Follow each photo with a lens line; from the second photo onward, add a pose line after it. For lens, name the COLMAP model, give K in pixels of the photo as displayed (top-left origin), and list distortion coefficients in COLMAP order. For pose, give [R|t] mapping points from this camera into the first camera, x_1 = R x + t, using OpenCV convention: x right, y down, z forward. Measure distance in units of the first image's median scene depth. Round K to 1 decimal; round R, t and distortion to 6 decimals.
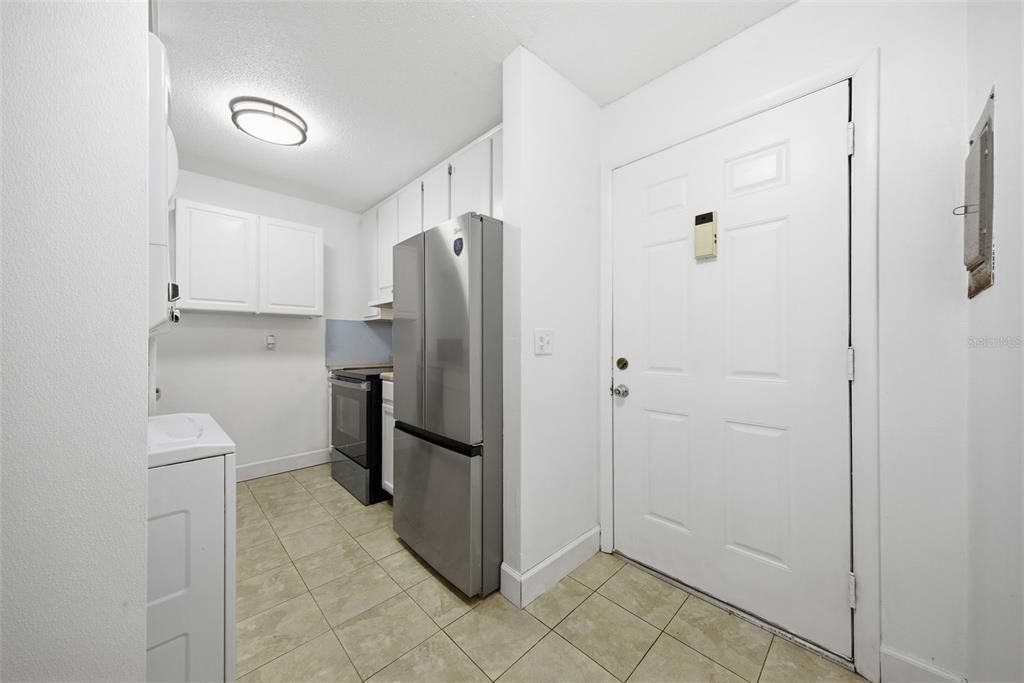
lens RADIAL K [[352.6, 0, 514.2], [0, 352.6, 342.7], [0, 0, 1]] dist [0.018068, -0.000172]
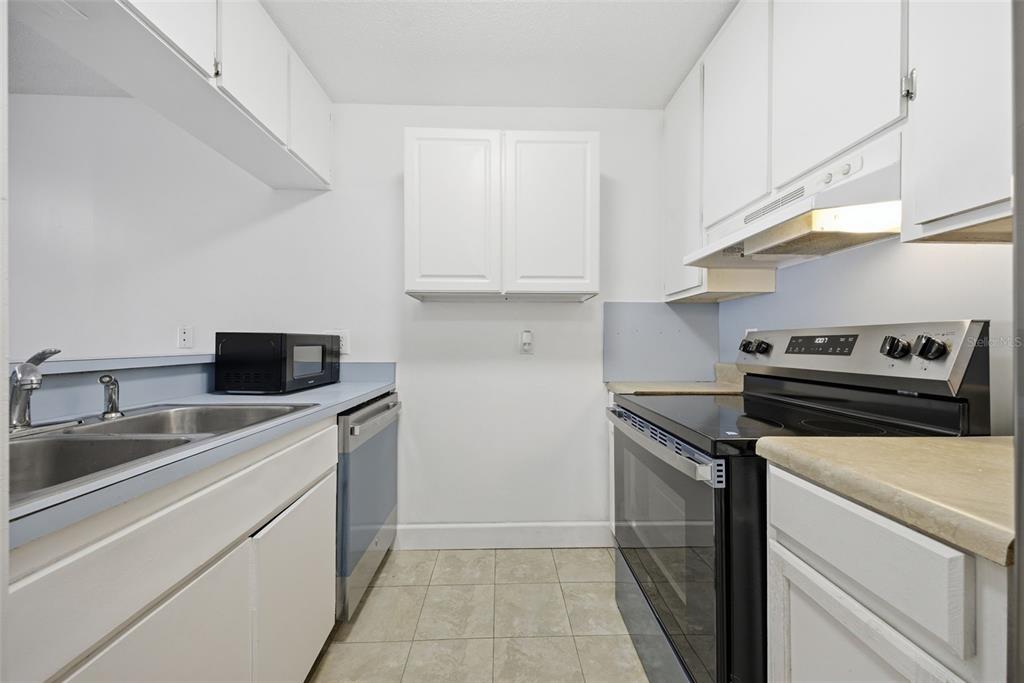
lens RADIAL K [[352.6, 0, 514.2], [0, 352.6, 342.7], [0, 0, 1]] dist [0.018068, -0.000172]
pose [[0.737367, -0.000213, -0.675493, -0.299307], [0.001580, 0.999998, 0.001410, 0.000312], [0.675491, -0.002107, 0.737365, 0.569703]]
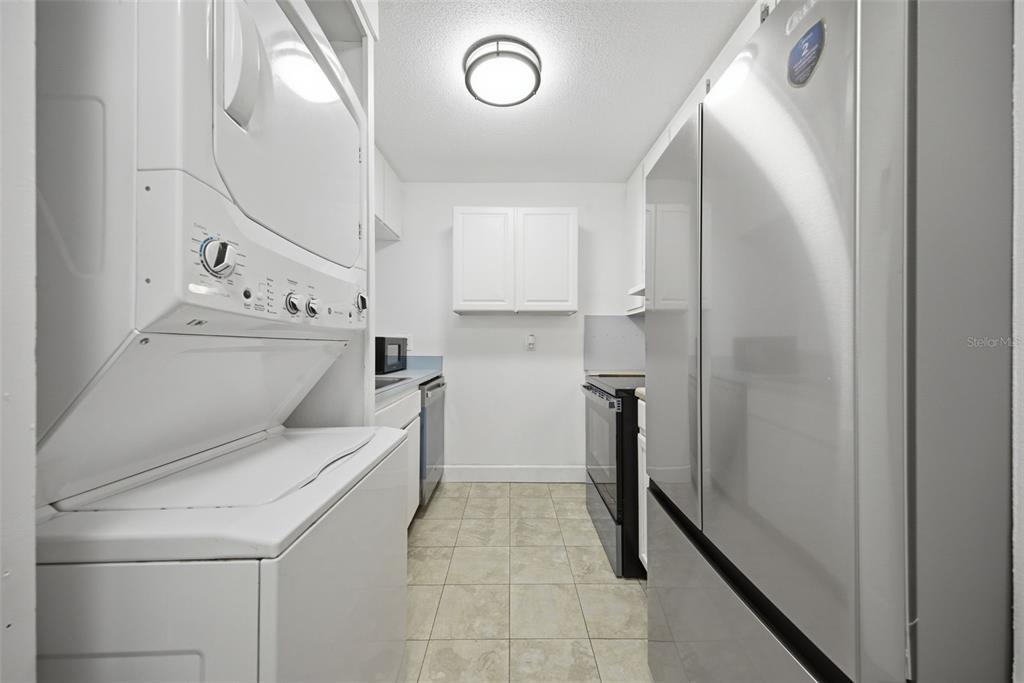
lens RADIAL K [[352.6, 0, 514.2], [0, 352.6, 342.7], [0, 0, 1]] dist [0.018068, -0.000172]
pose [[0.717084, 0.000529, -0.696987, -0.069283], [-0.000814, 1.000000, -0.000078, 0.000244], [0.696987, 0.000624, 0.717084, 0.326238]]
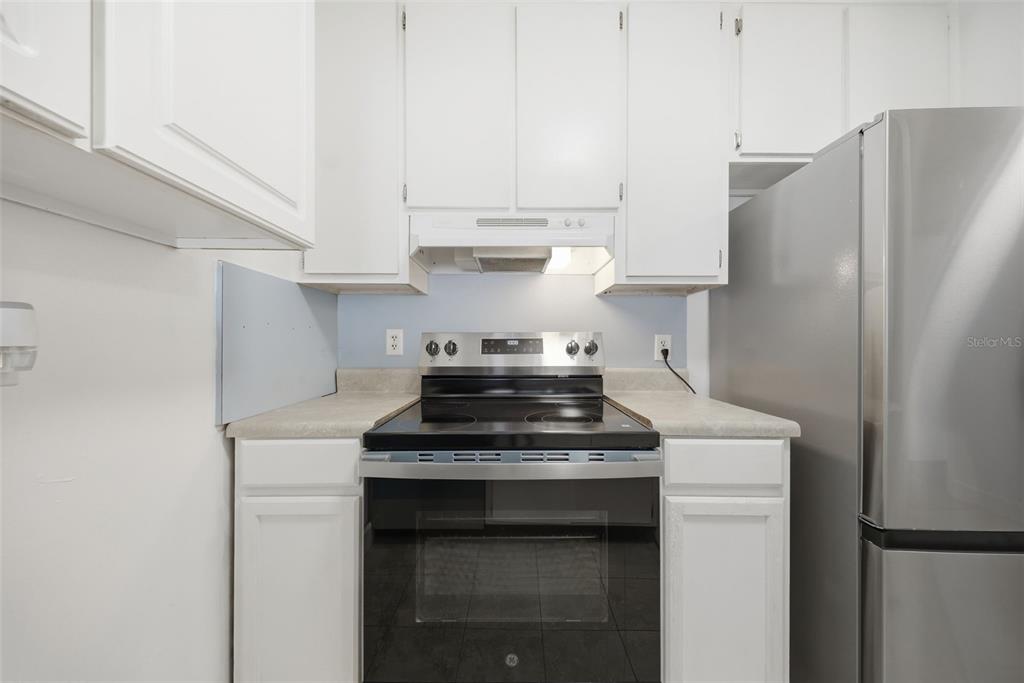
lens RADIAL K [[352.6, 0, 514.2], [0, 352.6, 342.7], [0, 0, 1]] dist [0.018068, -0.000172]
pose [[0.697022, 0.002428, 0.717045, -0.699522], [-0.003526, 0.999994, 0.000042, -0.001304], [-0.717041, -0.002557, 0.697027, 0.766444]]
